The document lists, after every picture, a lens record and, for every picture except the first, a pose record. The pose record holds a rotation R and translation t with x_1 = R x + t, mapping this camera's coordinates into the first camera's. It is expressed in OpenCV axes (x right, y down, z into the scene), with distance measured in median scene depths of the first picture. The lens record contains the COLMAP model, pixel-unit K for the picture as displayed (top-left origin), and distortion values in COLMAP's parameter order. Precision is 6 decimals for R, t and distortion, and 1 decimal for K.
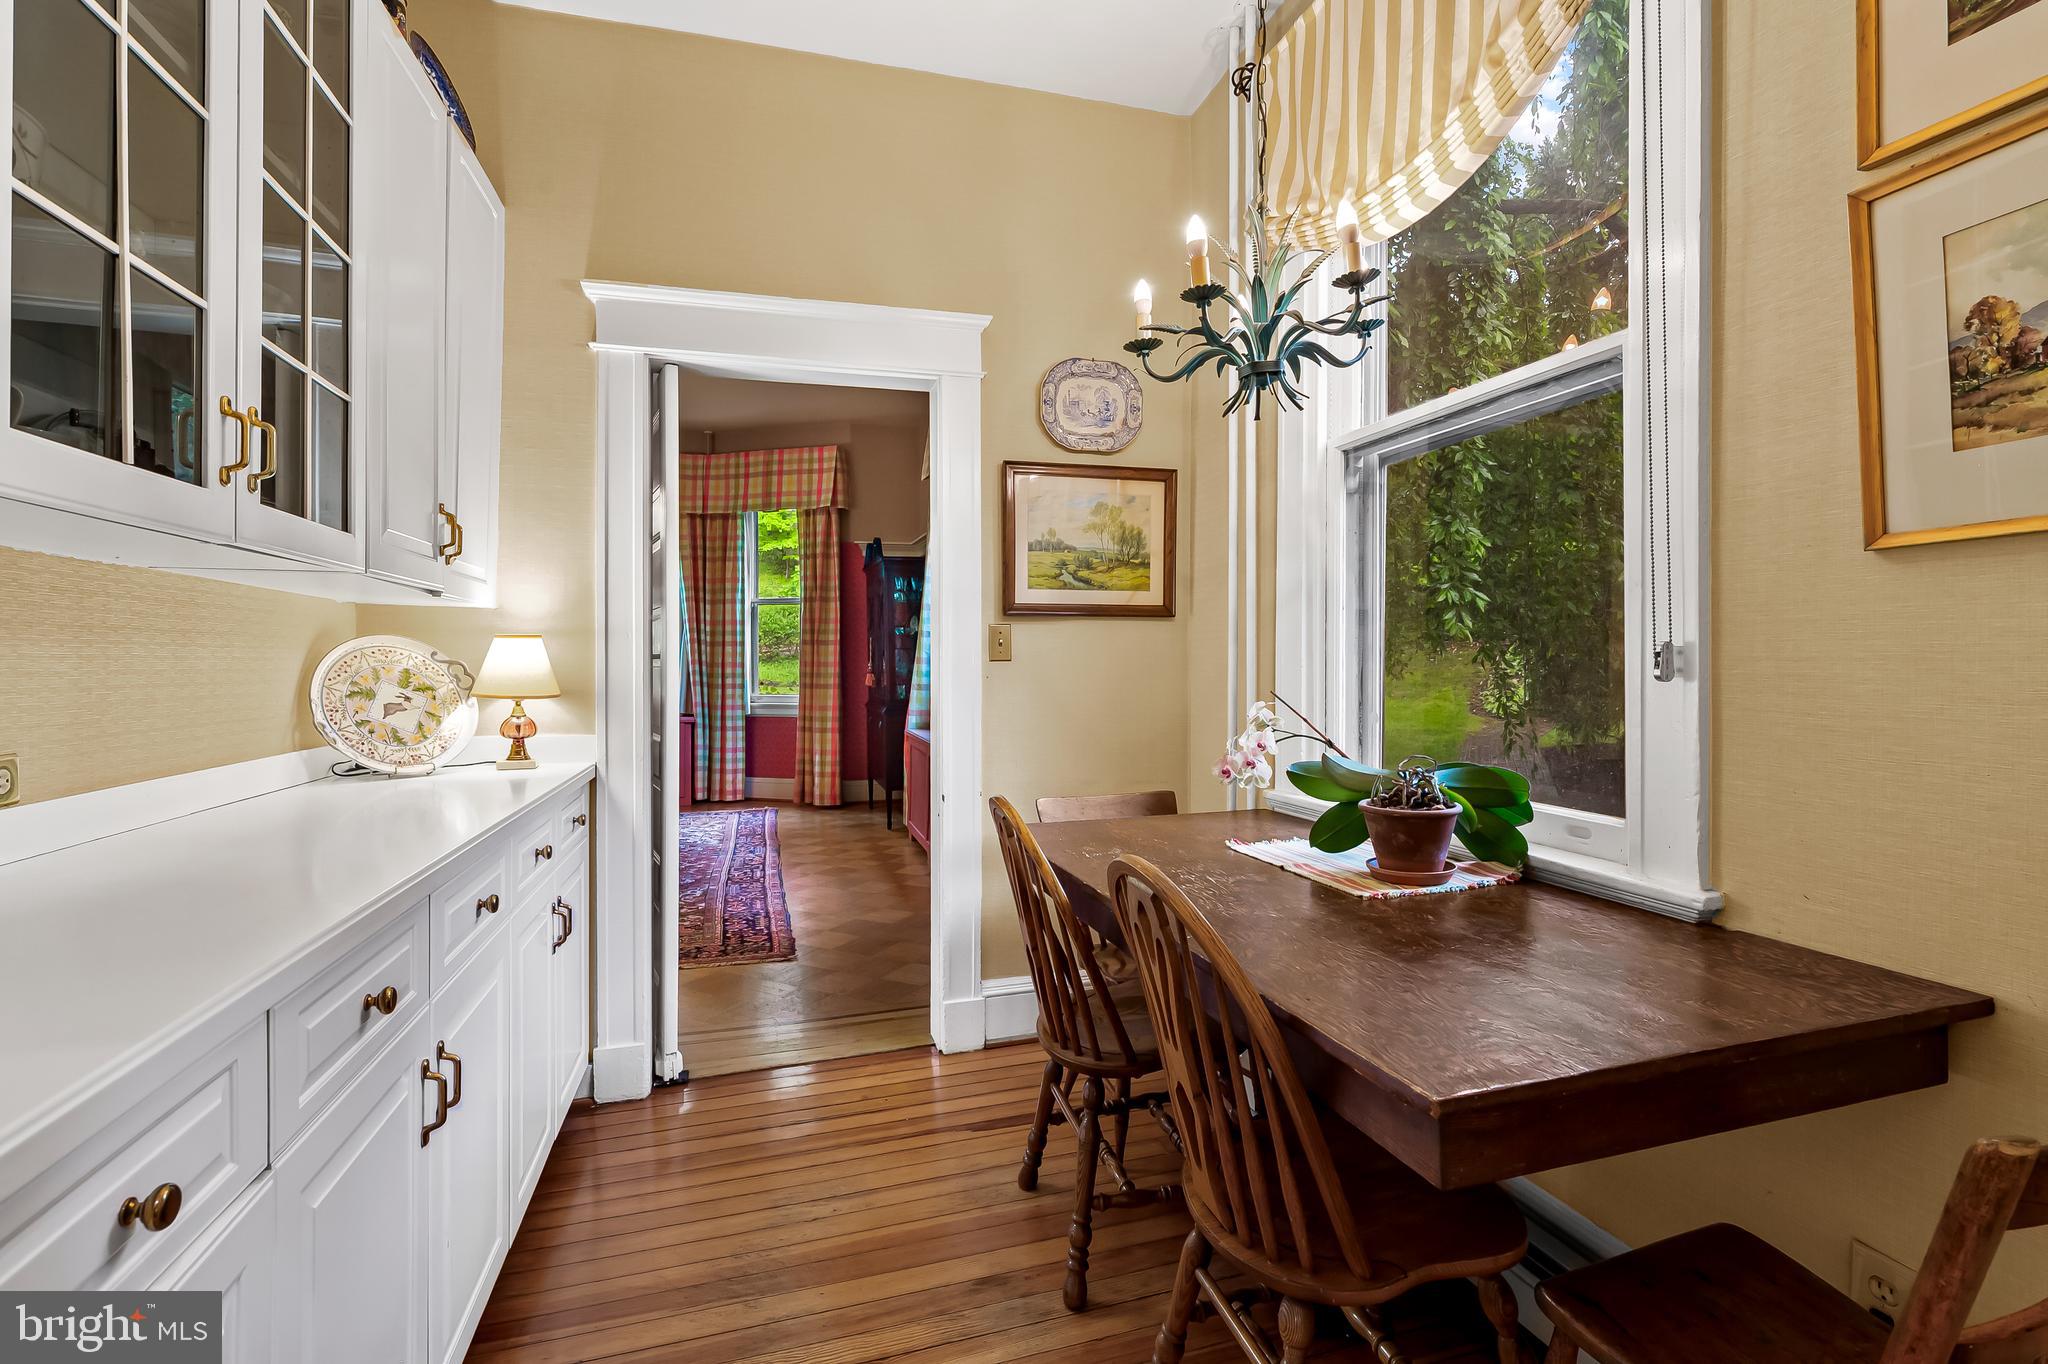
lens RADIAL K [[949.0, 0, 1027.2], [0, 949.0, 665.9], [0, 0, 1]] dist [0.009028, -0.004995]
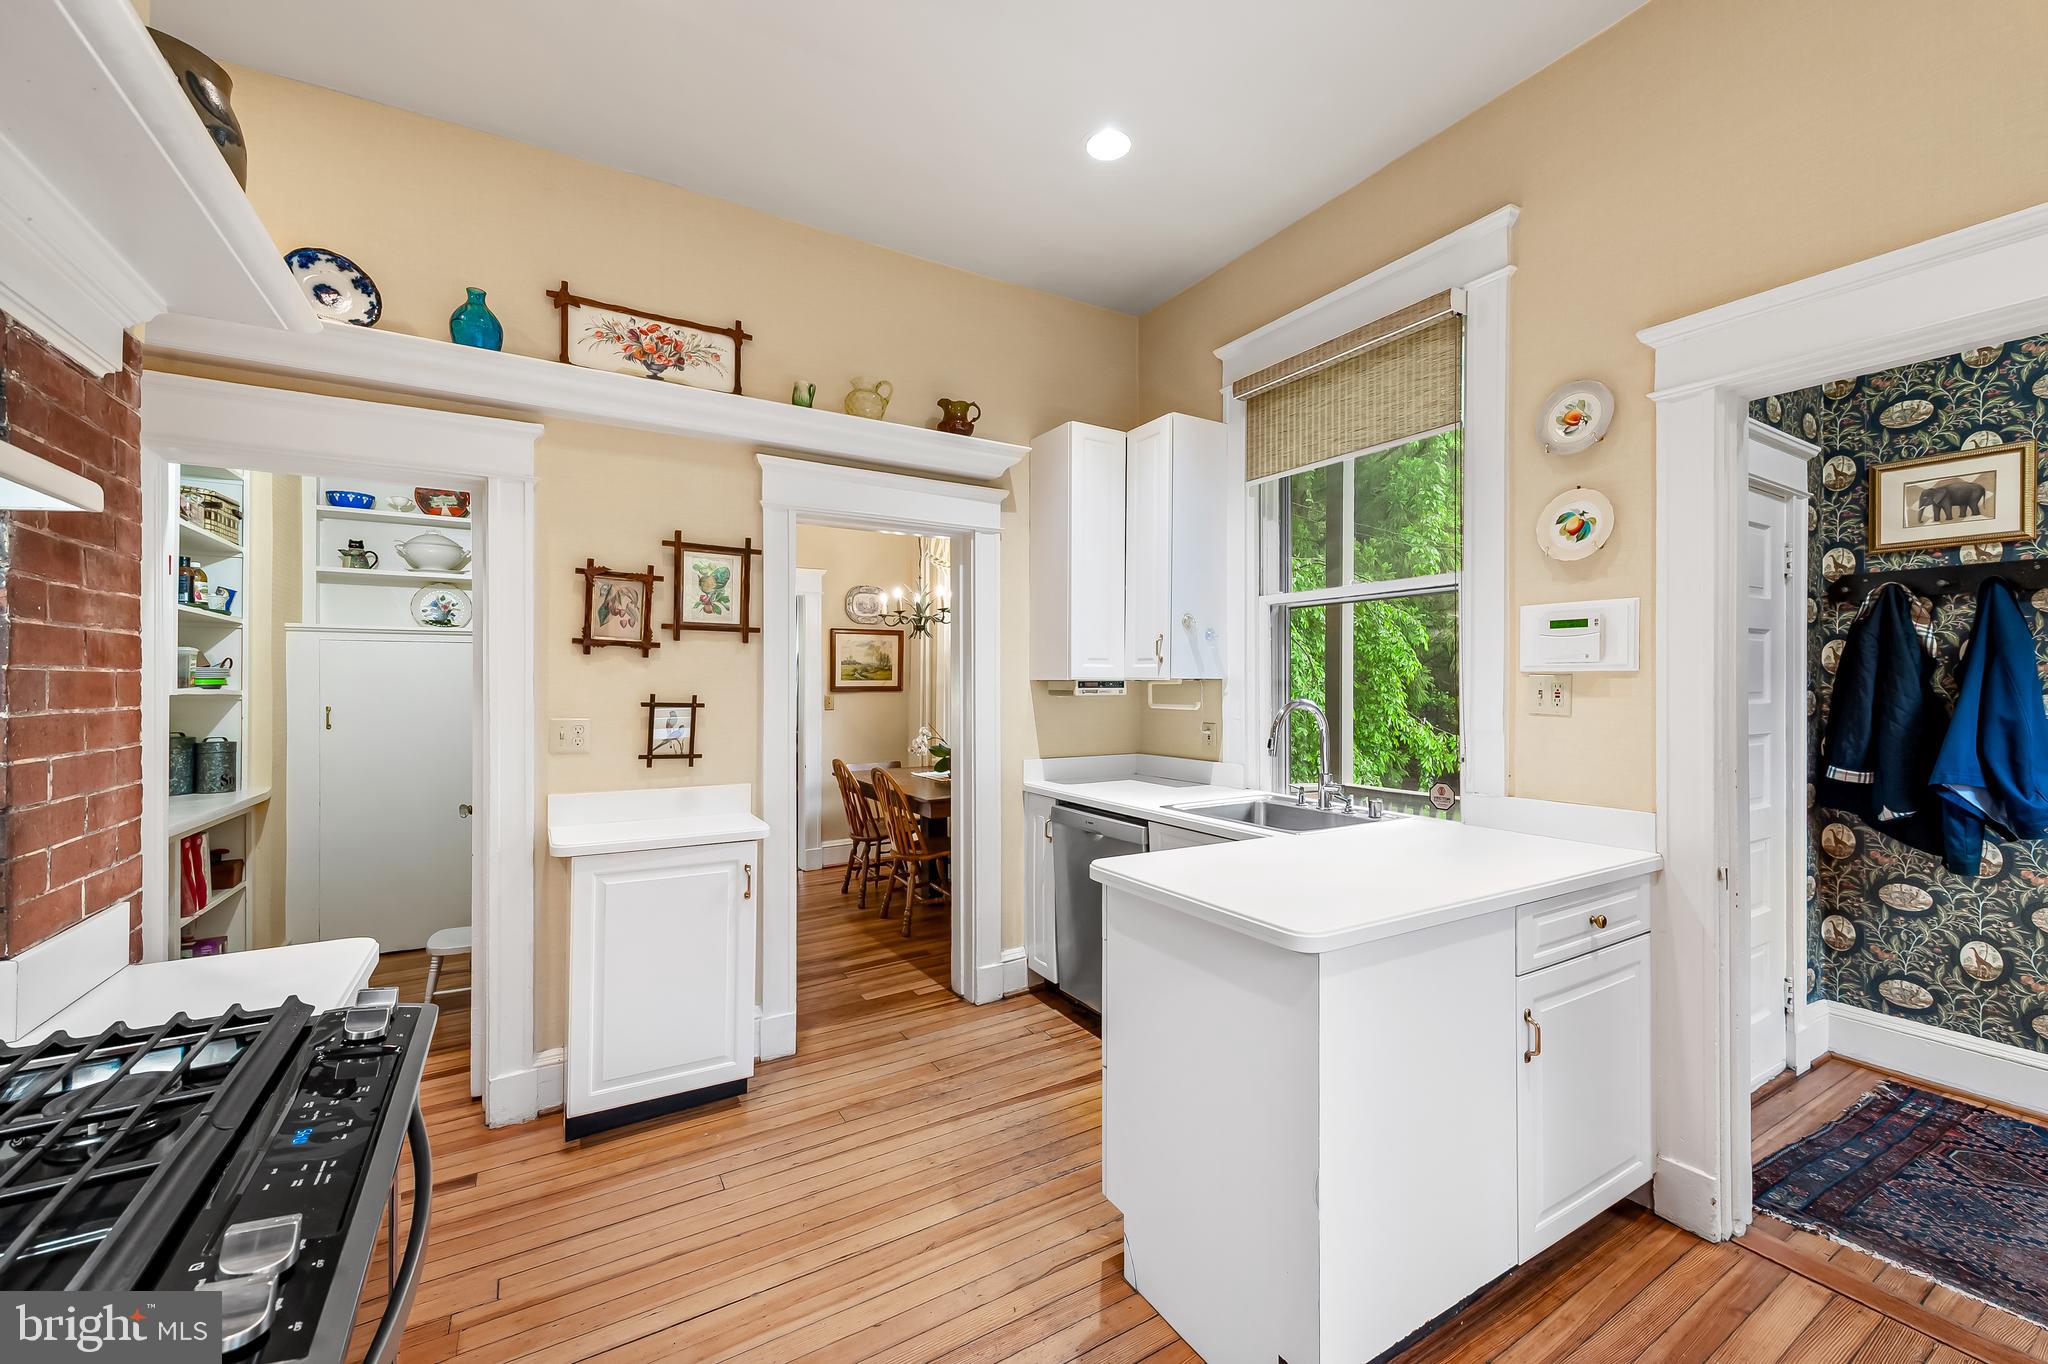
lens RADIAL K [[827.7, 0, 1037.9], [0, 827.7, 684.4], [0, 0, 1]] dist [0.011660, -0.000625]
pose [[0.964378, 0.002812, 0.264513, -0.080897], [-0.003113, 0.999995, 0.000718, -0.081480], [-0.264510, -0.001516, 0.964382, -1.293211]]
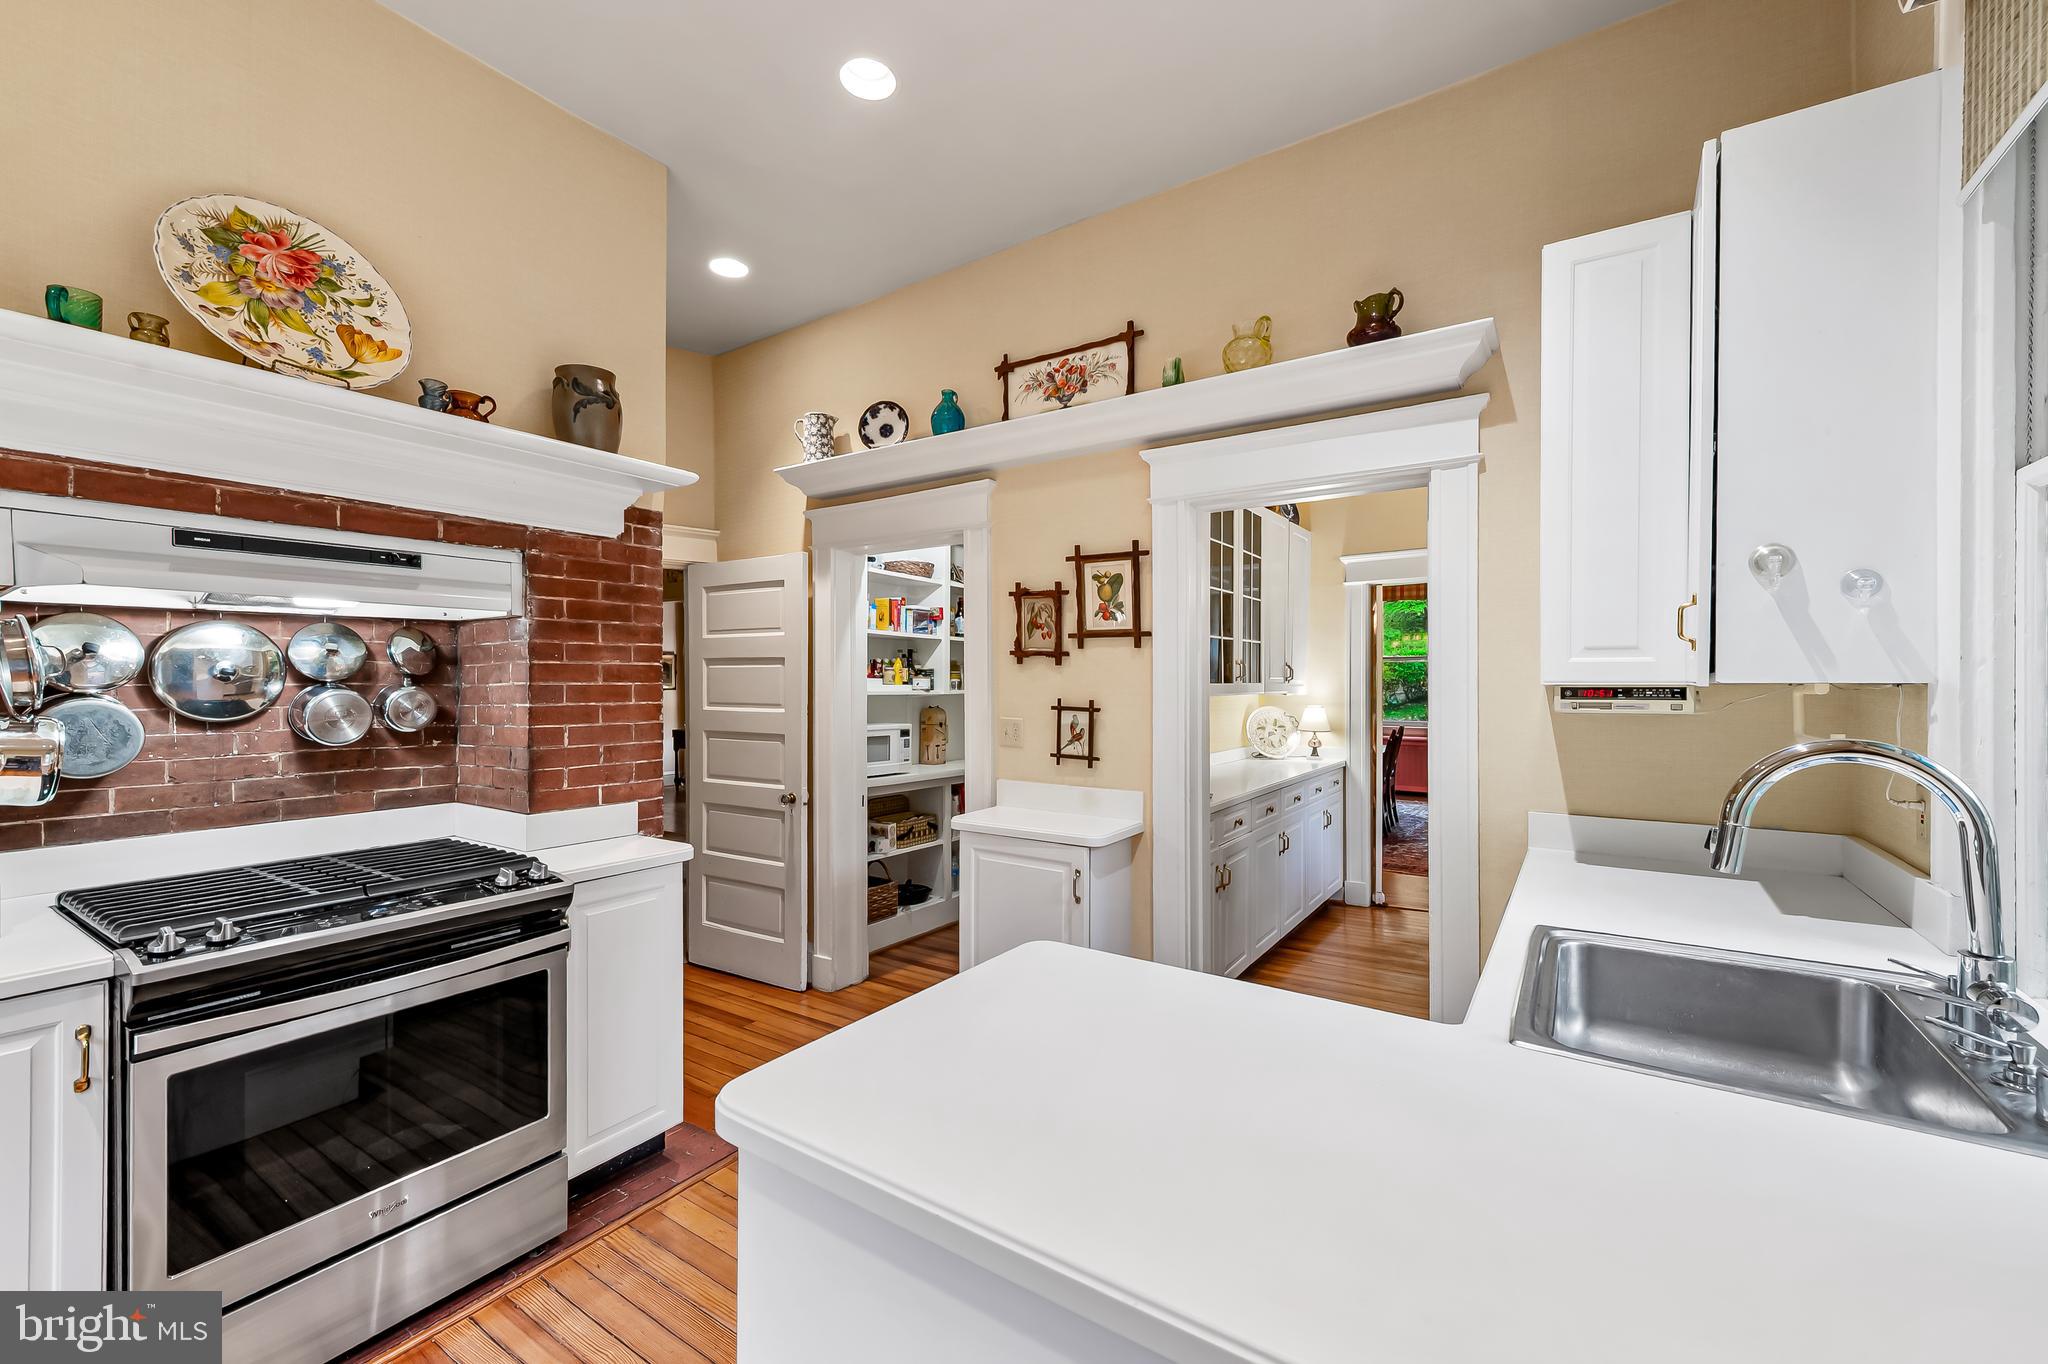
lens RADIAL K [[827.7, 0, 1025.6], [0, 827.7, 687.3], [0, 0, 1]] dist [0.011660, -0.000625]
pose [[0.643546, 0.006476, -0.765380, 0.597109], [-0.000921, 0.999970, 0.007687, -0.091544], [0.765407, -0.004242, 0.643533, -0.913464]]
